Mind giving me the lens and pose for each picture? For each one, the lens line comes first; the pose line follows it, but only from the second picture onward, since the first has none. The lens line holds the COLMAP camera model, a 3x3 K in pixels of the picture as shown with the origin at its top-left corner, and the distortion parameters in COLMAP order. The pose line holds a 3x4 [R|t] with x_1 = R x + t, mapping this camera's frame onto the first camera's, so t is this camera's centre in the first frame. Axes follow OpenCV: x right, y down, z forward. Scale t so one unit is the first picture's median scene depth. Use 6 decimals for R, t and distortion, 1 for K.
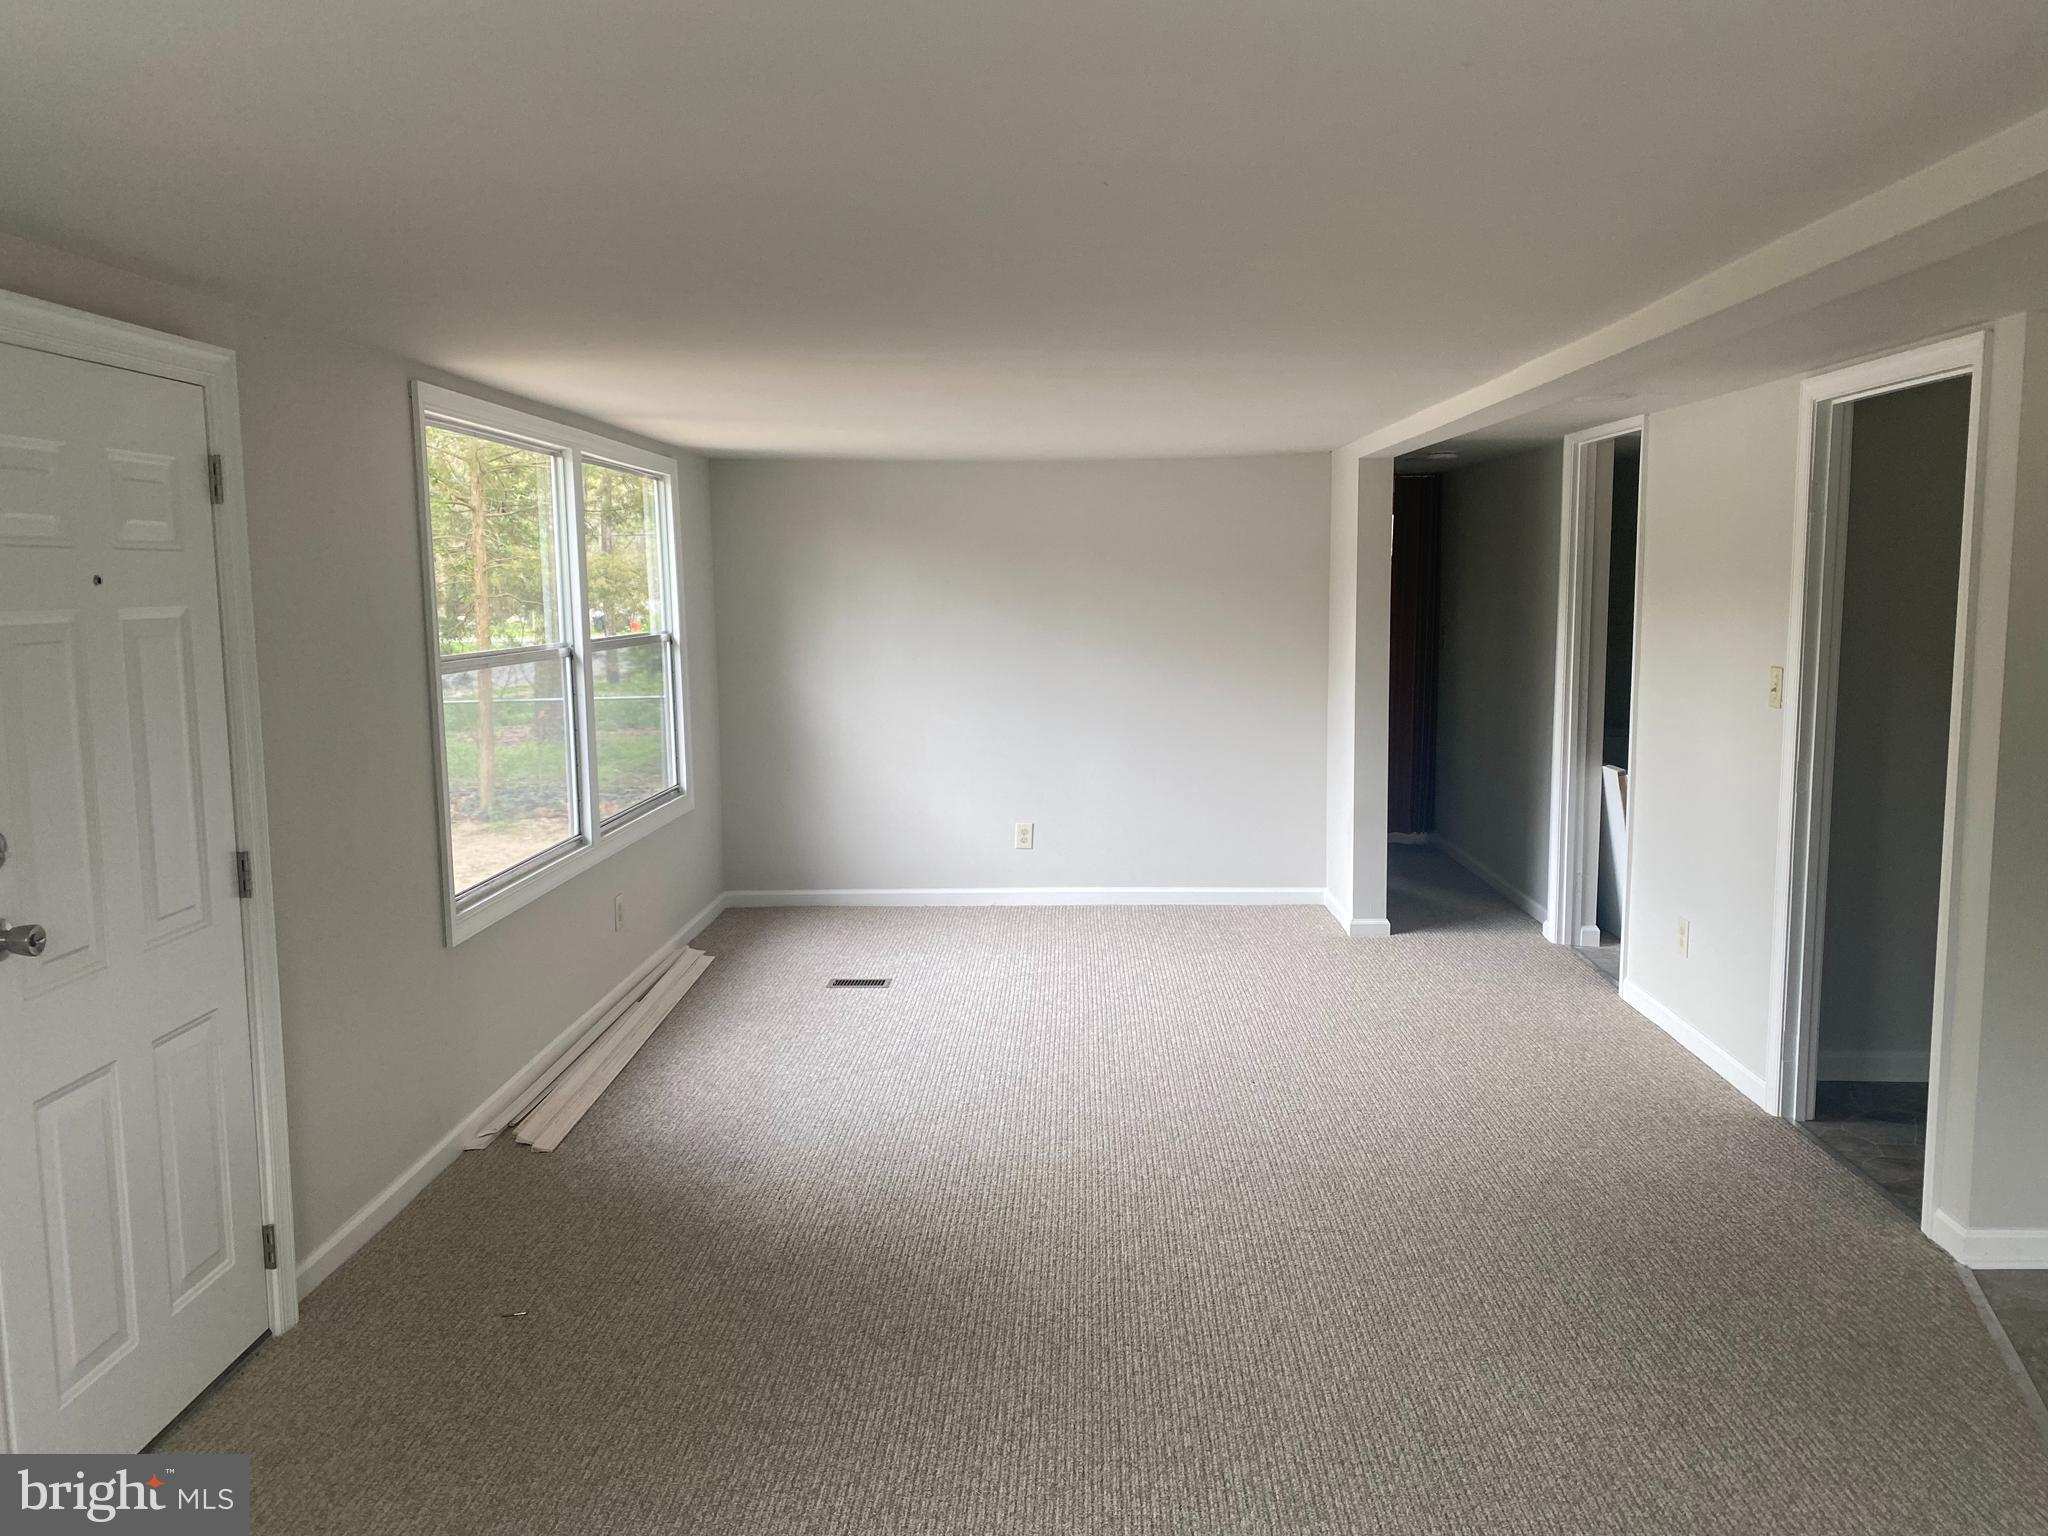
lens RADIAL K [[1582.3, 0, 1024.0], [0, 1582.3, 768.0], [0, 0, 1]] dist [0.001629, -0.004930]
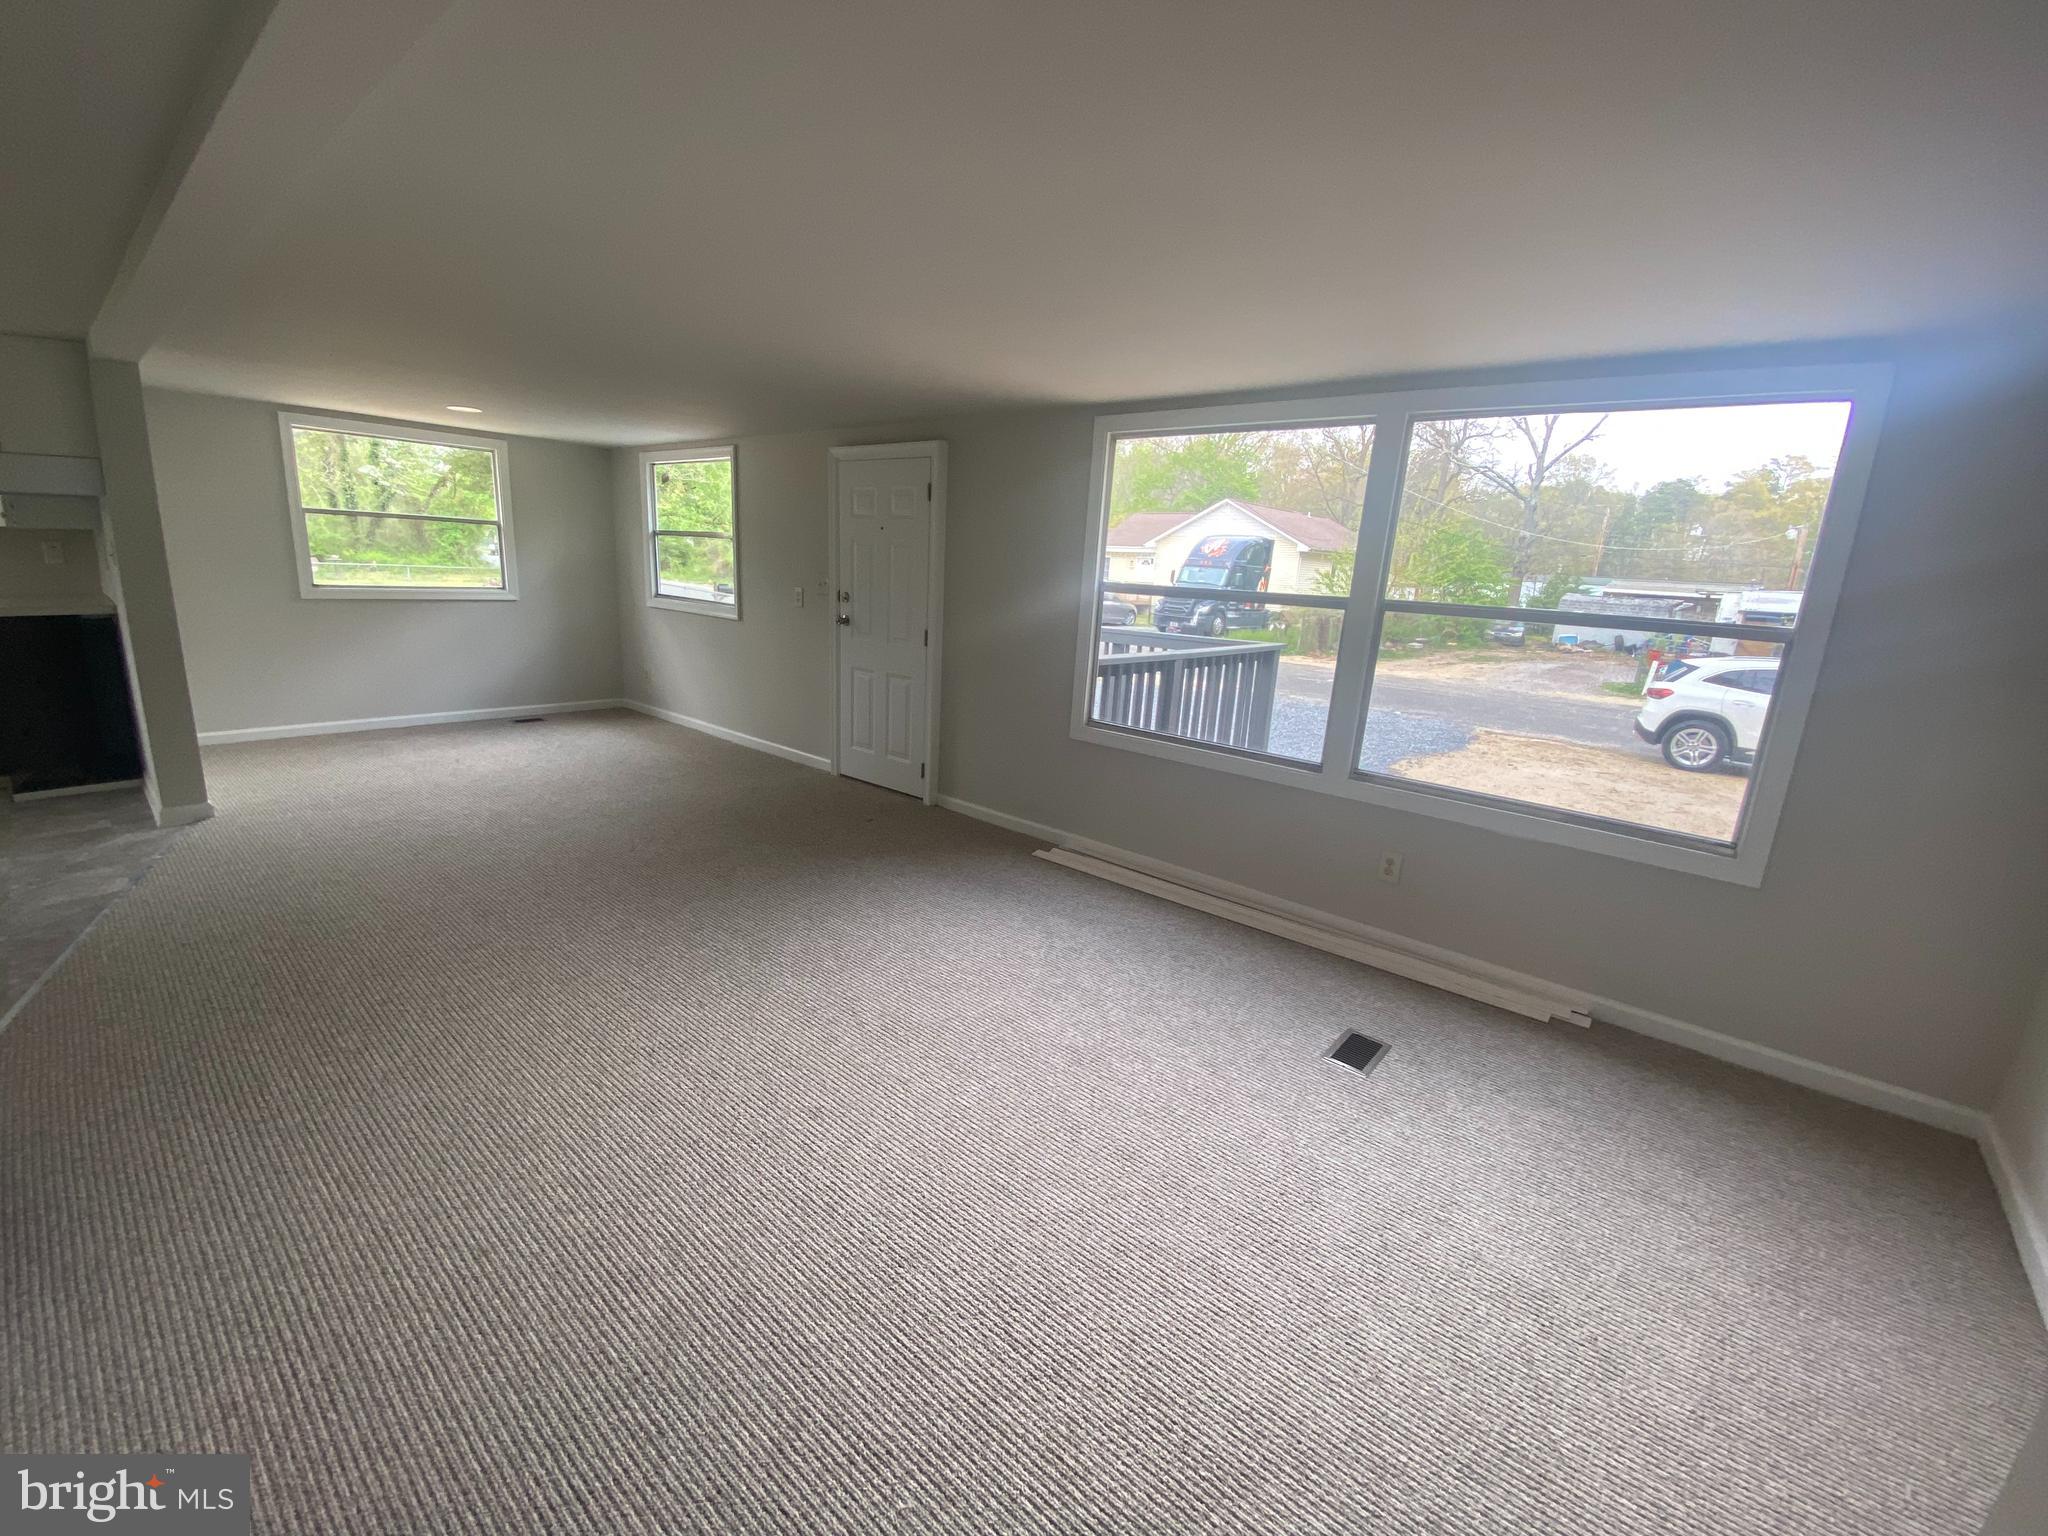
lens RADIAL K [[830.6, 0, 1022.0], [0, 830.6, 774.0], [0, 0, 1]] dist [0.000613, -0.000003]
pose [[-0.618684, 0.161512, -0.768859, 0.393897], [-0.149170, 0.936689, 0.316801, -0.134308], [0.771348, 0.310690, -0.555422, 1.382308]]
